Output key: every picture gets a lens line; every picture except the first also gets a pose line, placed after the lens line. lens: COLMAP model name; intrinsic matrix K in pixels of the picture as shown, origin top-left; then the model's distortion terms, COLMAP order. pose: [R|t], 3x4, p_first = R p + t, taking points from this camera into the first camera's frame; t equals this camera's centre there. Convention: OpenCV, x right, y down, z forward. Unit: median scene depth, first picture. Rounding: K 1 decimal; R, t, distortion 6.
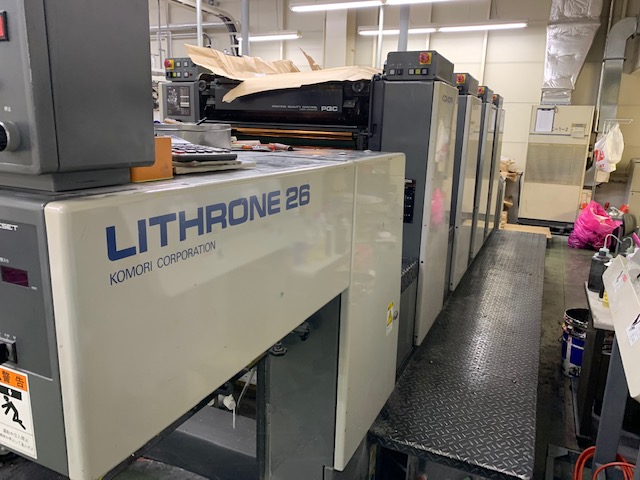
lens RADIAL K [[489.3, 0, 315.7], [0, 489.3, 235.3], [0, 0, 1]] dist [0.041072, -0.056191]
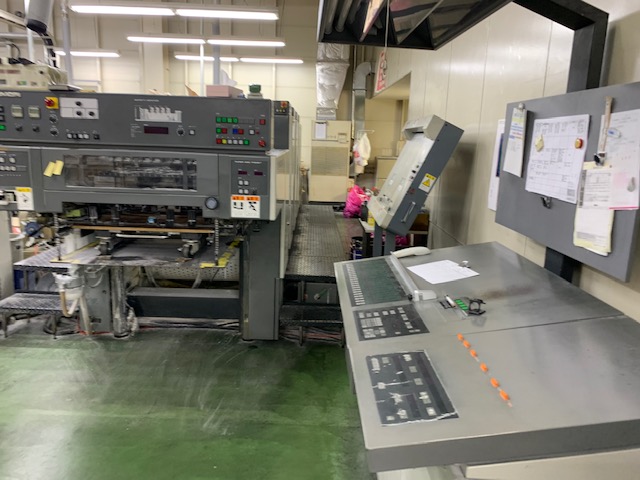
lens RADIAL K [[489.3, 0, 318.2], [0, 489.3, 241.7], [0, 0, 1]] dist [0.041072, -0.056191]
pose [[0.901702, -0.091478, 0.422569, -0.167441], [0.090647, 0.995638, 0.022107, 0.052875], [-0.422748, 0.018370, 0.906061, -0.268107]]
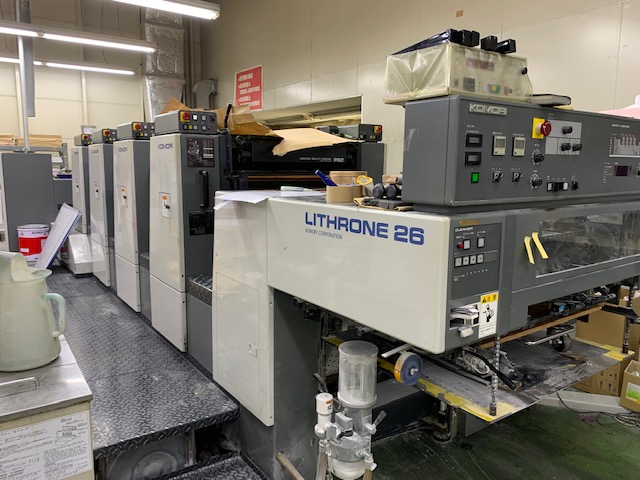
lens RADIAL K [[489.3, 0, 323.0], [0, 489.3, 237.8], [0, 0, 1]] dist [0.041072, -0.056191]
pose [[0.495701, -0.155661, 0.854430, -0.386255], [0.199560, 0.977898, 0.062379, -0.041050], [-0.845255, 0.139588, 0.515809, 0.102160]]
